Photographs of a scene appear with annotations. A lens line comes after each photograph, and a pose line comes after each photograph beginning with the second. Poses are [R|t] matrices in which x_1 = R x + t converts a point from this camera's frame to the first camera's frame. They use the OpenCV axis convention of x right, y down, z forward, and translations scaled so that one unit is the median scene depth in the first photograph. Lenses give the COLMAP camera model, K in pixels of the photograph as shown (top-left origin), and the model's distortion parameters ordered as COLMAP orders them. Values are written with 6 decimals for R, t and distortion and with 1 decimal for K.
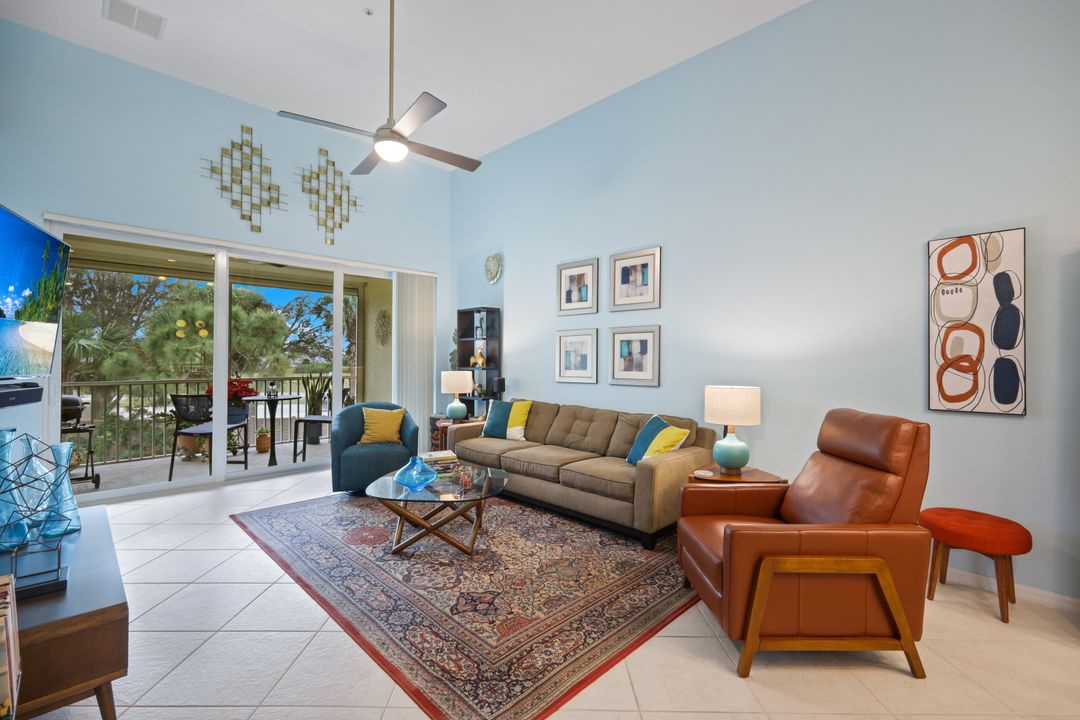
lens RADIAL K [[475.7, 0, 539.5], [0, 475.7, 358.7], [0, 0, 1]] dist [0.000450, 0.001001]
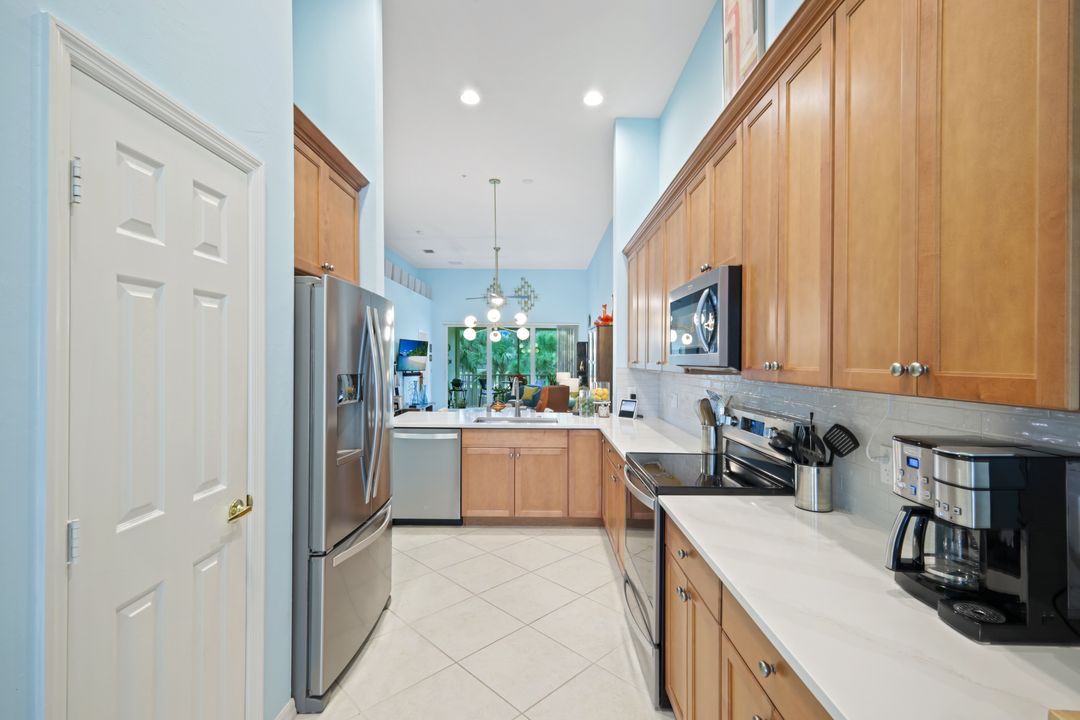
lens RADIAL K [[475.7, 0, 545.9], [0, 475.7, 351.1], [0, 0, 1]] dist [0.000450, 0.001001]
pose [[0.719581, -0.017324, -0.694193, 1.483729], [0.001973, 0.999736, -0.022904, -0.023055], [0.694406, 0.015112, 0.719425, -0.729552]]
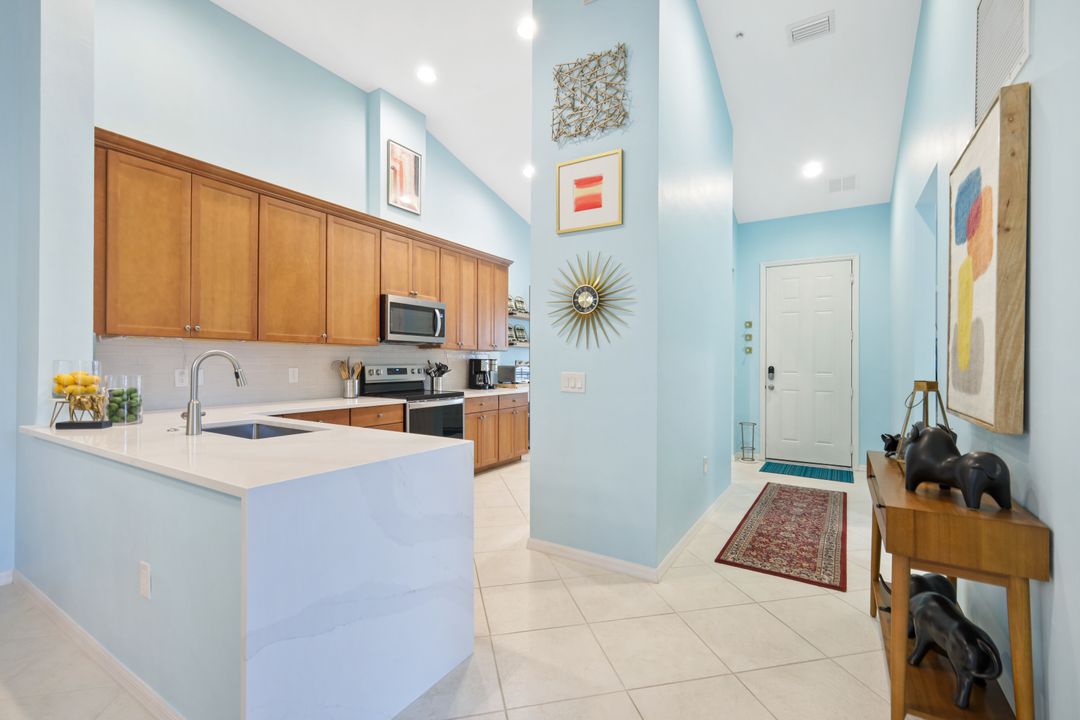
lens RADIAL K [[475.7, 0, 539.5], [0, 475.7, 355.8], [0, 0, 1]] dist [0.000450, 0.001001]
pose [[-0.225778, -0.002469, 0.974176, 0.227325], [-0.017218, 0.999851, -0.001457, 0.006915], [-0.974027, -0.017102, -0.225787, -0.286190]]
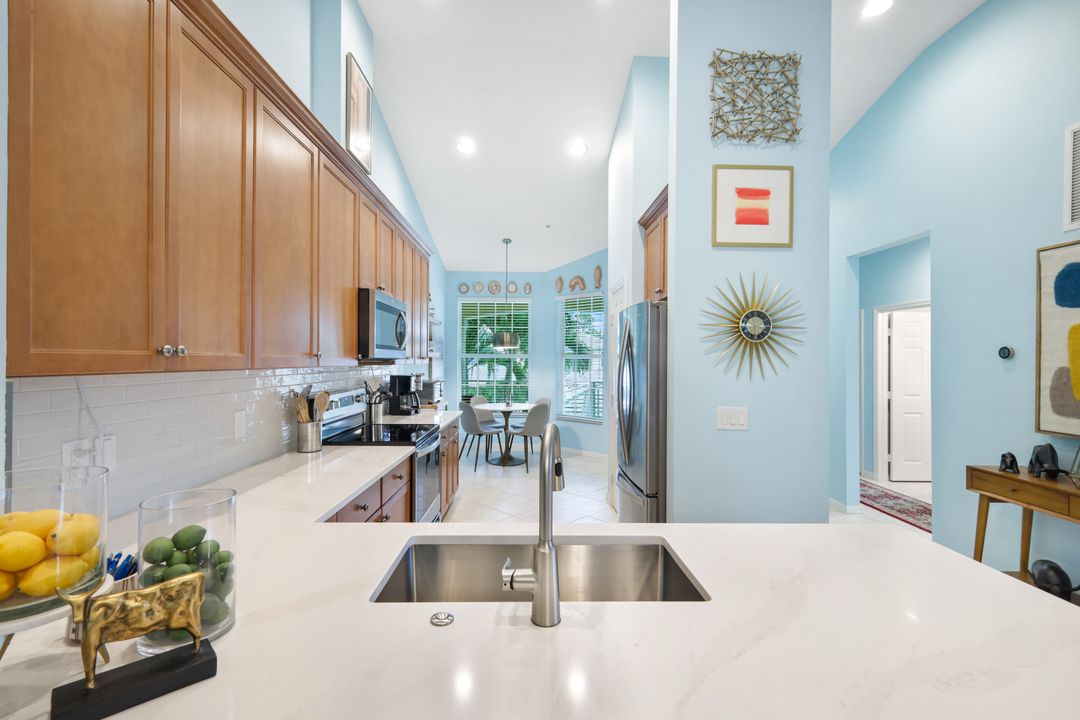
lens RADIAL K [[475.7, 0, 533.7], [0, 475.7, 353.9], [0, 0, 1]] dist [0.000450, 0.001001]
pose [[-0.716288, -0.011045, 0.697717, 0.627653], [-0.023577, 0.999687, -0.008380, -0.025728], [-0.697406, -0.022453, -0.716324, 0.101435]]
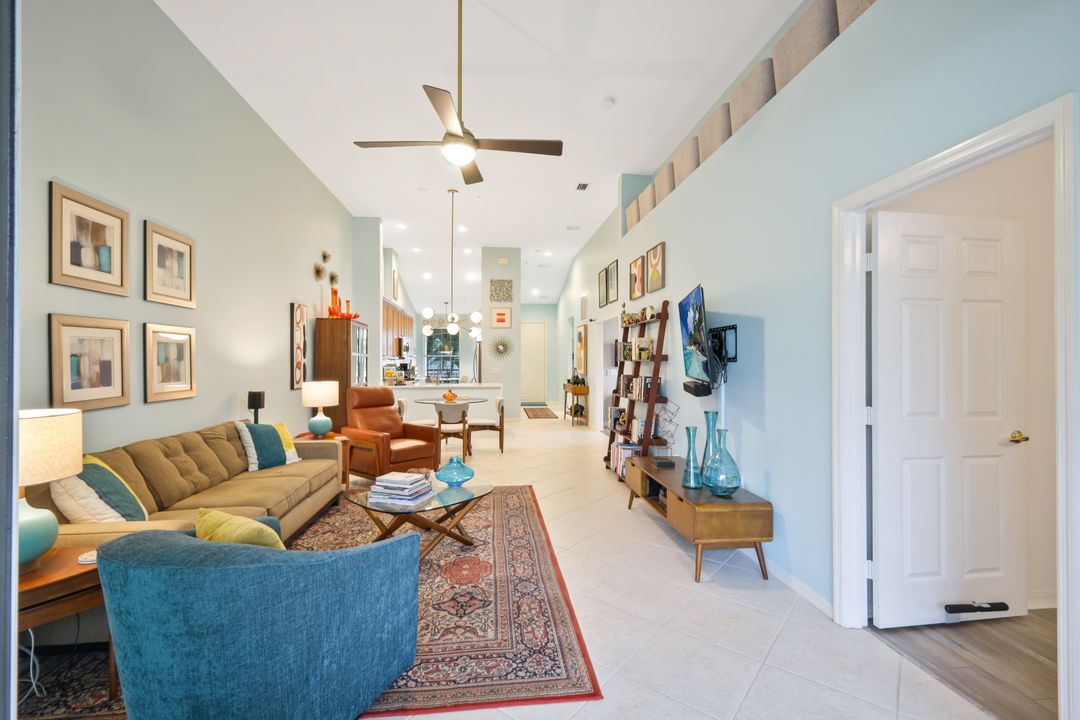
lens RADIAL K [[475.7, 0, 545.9], [0, 475.7, 350.3], [0, 0, 1]] dist [0.000450, 0.001001]
pose [[-0.786843, 0.001532, 0.617152, -0.753390], [-0.012210, 0.999763, -0.018049, -0.018757], [-0.617033, -0.021737, -0.786637, 1.184248]]
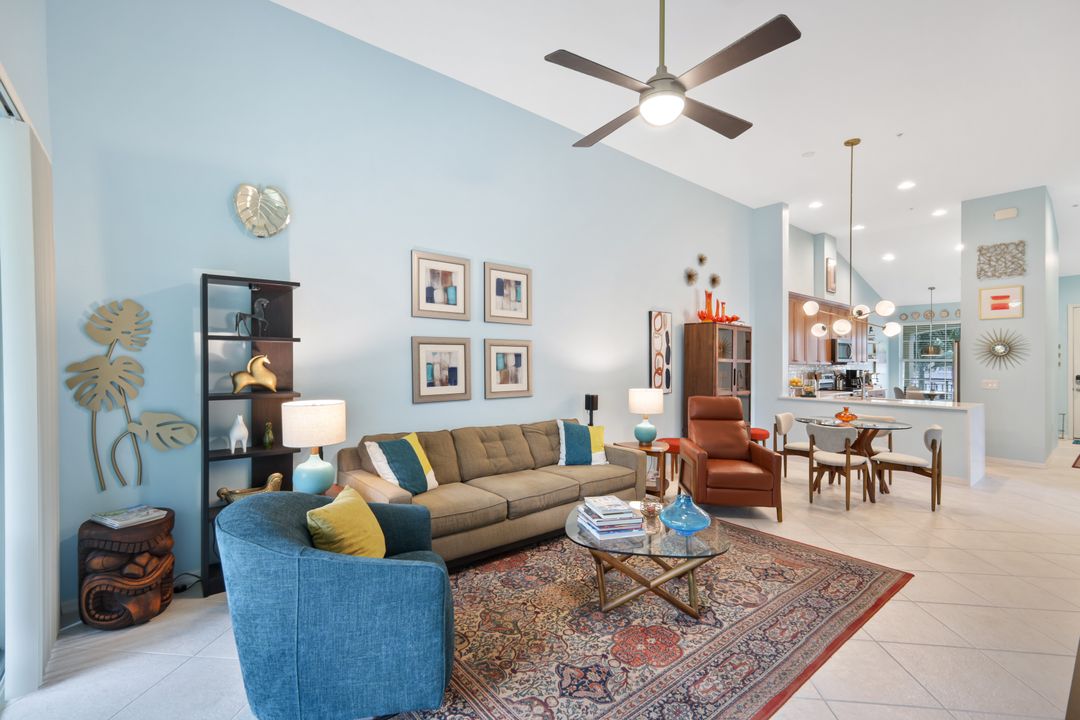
lens RADIAL K [[475.7, 0, 539.6], [0, 475.7, 356.7], [0, 0, 1]] dist [0.000450, 0.001001]
pose [[0.092796, -0.002833, 0.995681, -0.776793], [-0.012267, 0.999917, 0.003988, -0.034663], [-0.995610, -0.012584, 0.092754, 0.802108]]
